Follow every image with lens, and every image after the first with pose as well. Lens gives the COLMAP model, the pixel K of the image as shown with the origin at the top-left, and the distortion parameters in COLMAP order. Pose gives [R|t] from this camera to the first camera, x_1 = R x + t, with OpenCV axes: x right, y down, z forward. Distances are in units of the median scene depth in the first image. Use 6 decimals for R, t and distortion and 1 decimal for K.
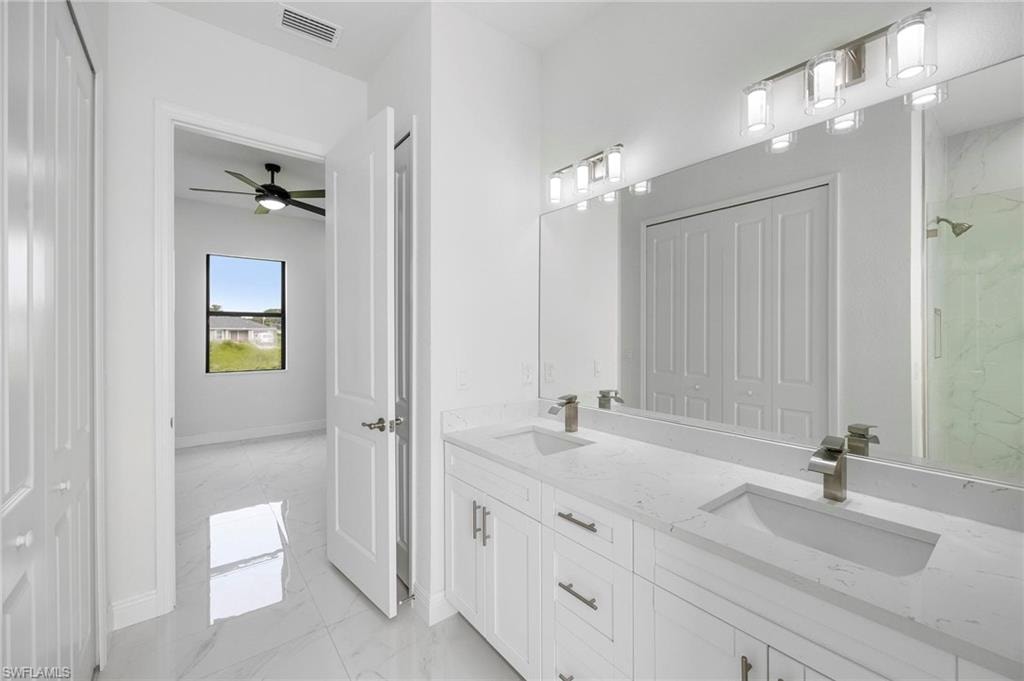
lens RADIAL K [[419.9, 0, 512.7], [0, 419.9, 335.8], [0, 0, 1]] dist [-0.001169, -0.000110]
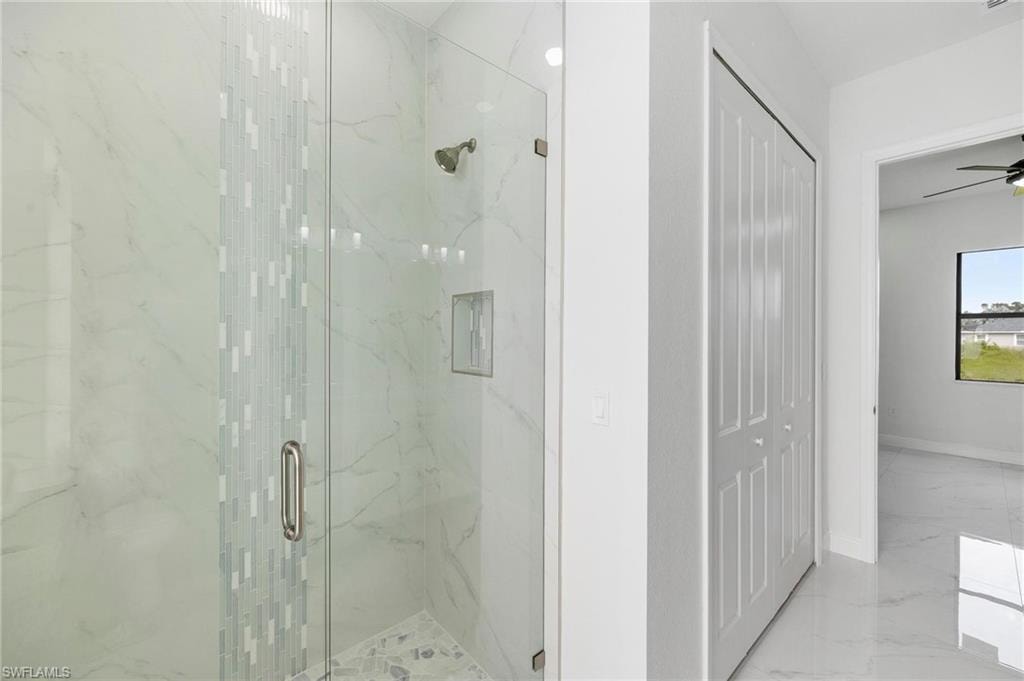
lens RADIAL K [[419.9, 0, 512.5], [0, 419.9, 337.9], [0, 0, 1]] dist [-0.001169, -0.000110]
pose [[0.069026, 0.005682, -0.997599, 0.180561], [-0.010332, 0.999934, 0.004980, 0.001744], [0.997561, 0.009964, 0.069080, -0.073535]]
